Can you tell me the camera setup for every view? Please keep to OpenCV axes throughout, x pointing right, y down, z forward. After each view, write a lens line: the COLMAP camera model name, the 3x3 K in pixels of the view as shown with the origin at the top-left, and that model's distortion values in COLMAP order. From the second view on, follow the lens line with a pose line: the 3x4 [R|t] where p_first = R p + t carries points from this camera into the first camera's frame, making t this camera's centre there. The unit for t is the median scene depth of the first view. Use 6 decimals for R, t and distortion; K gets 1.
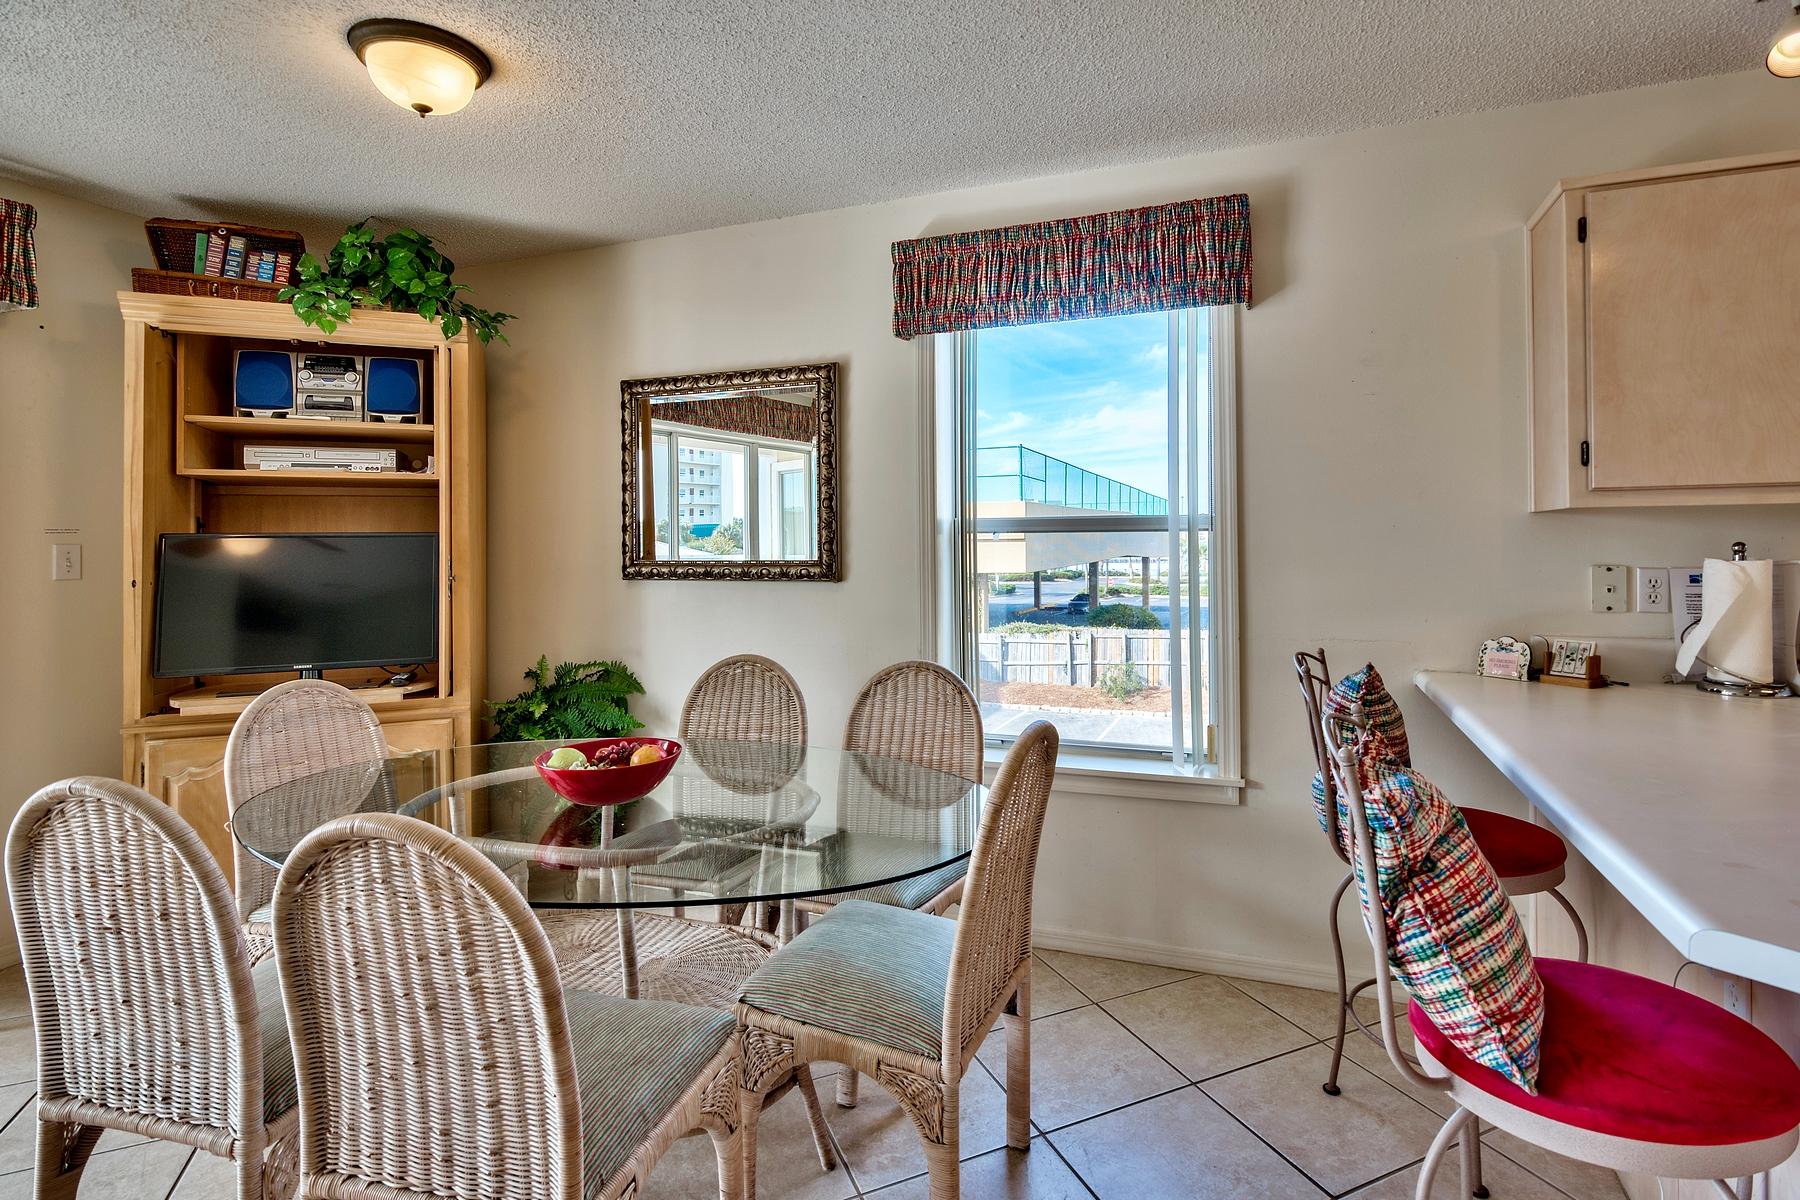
lens RADIAL K [[896.0, 0, 969.0], [0, 896.0, 548.2], [0, 0, 1]] dist [-0.001185, -0.000029]
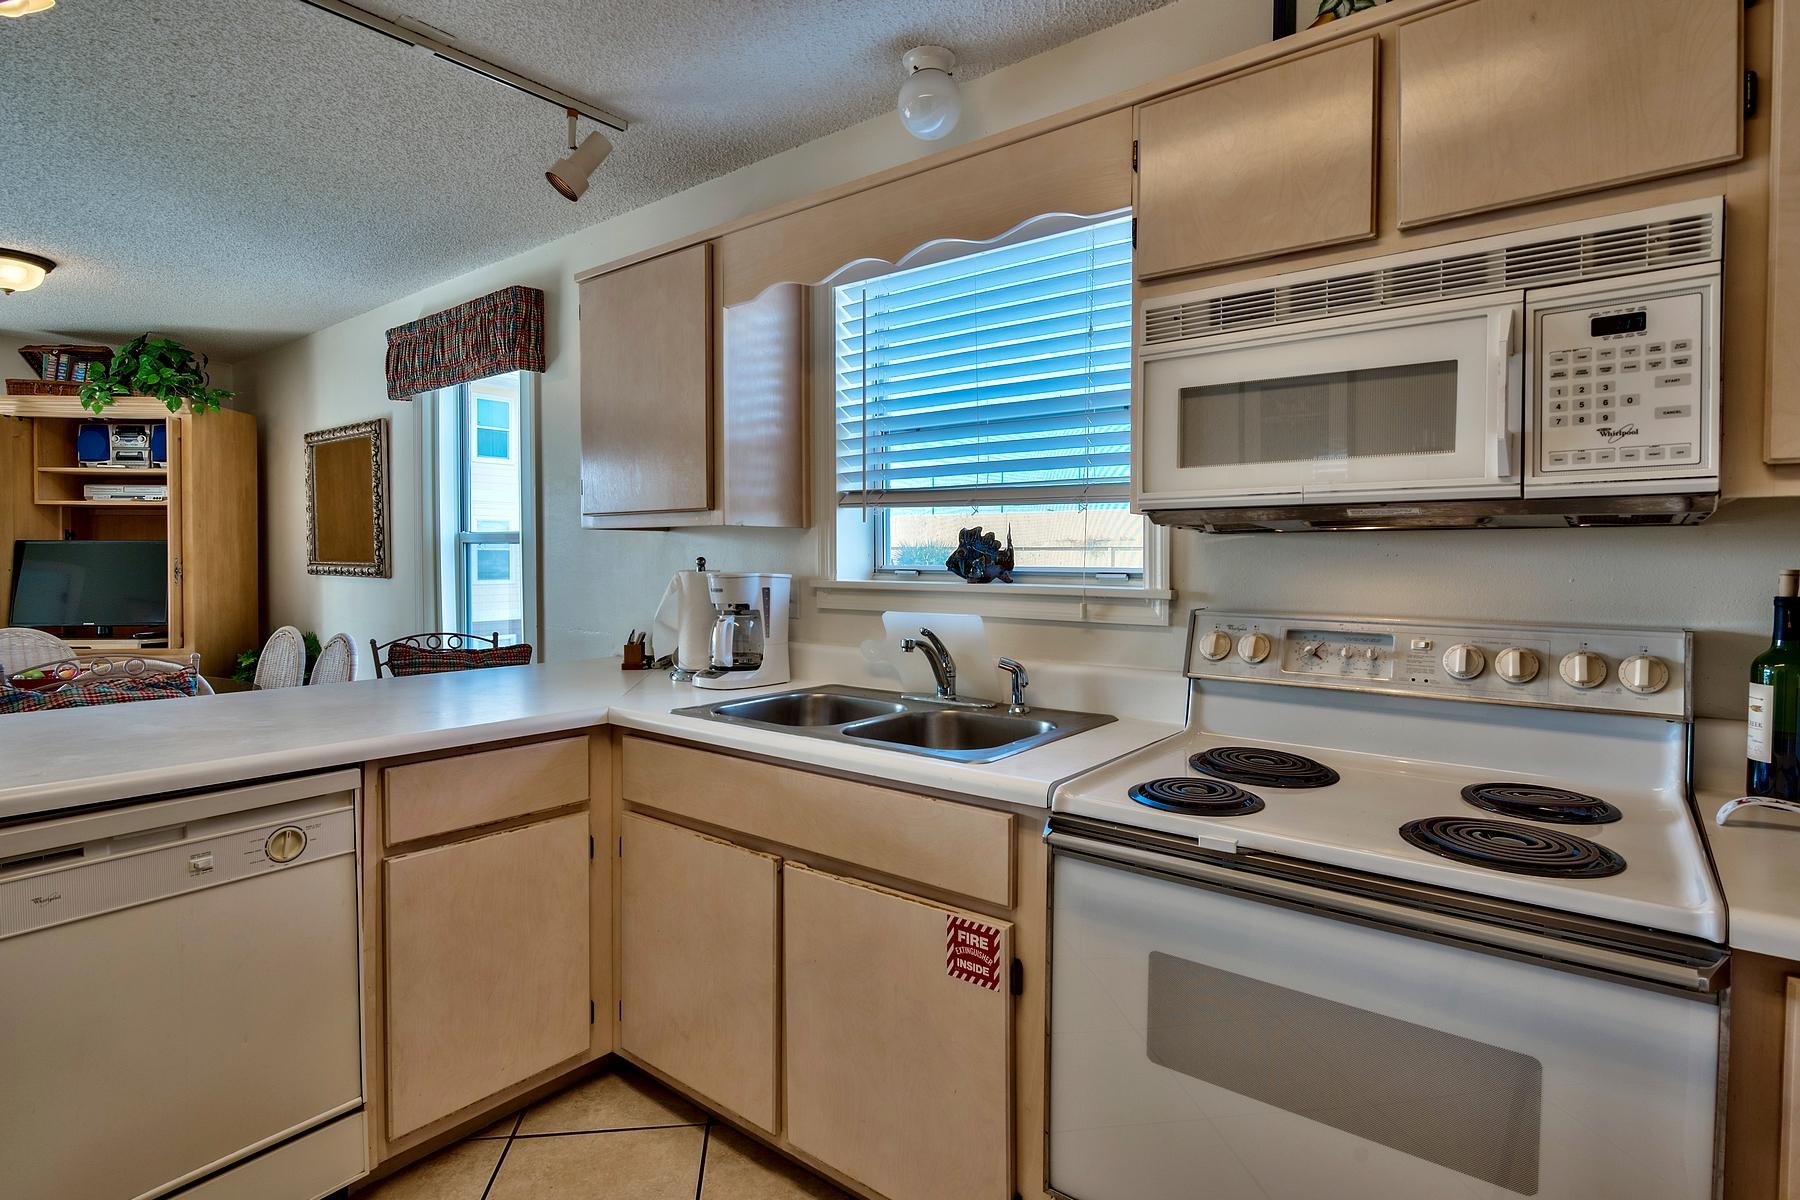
lens RADIAL K [[903.8, 0, 924.6], [0, 903.8, 589.7], [0, 0, 1]] dist [-0.003196, -0.000541]
pose [[0.953159, 0.023308, -0.301571, 1.142186], [-0.010986, 0.999037, 0.042490, -0.014266], [0.302271, -0.037186, 0.952496, -0.079725]]
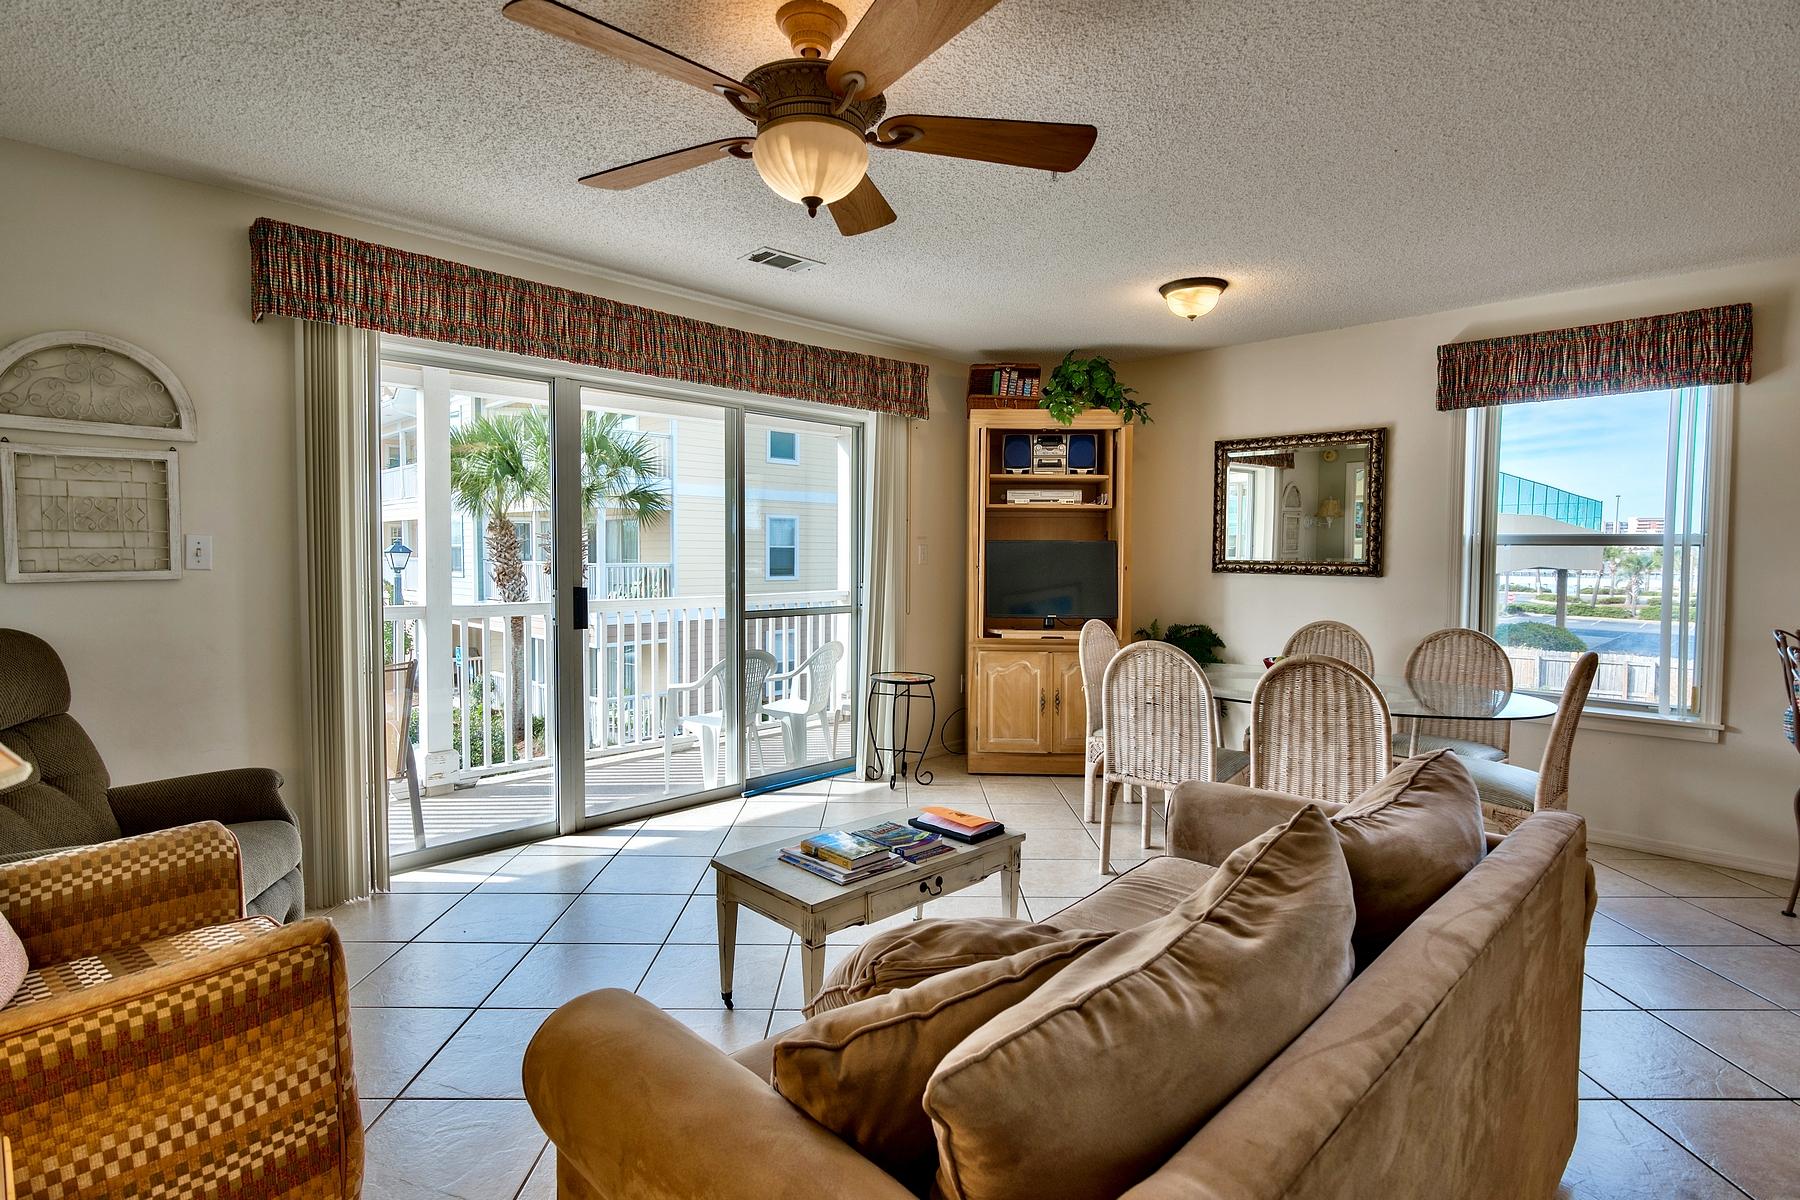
lens RADIAL K [[903.8, 0, 924.6], [0, 903.8, 589.7], [0, 0, 1]] dist [-0.003196, -0.000541]
pose [[0.912284, 0.032854, -0.408238, -0.239791], [-0.015269, 0.998813, 0.046261, 0.001251], [0.409273, -0.035970, 0.911702, -0.713420]]
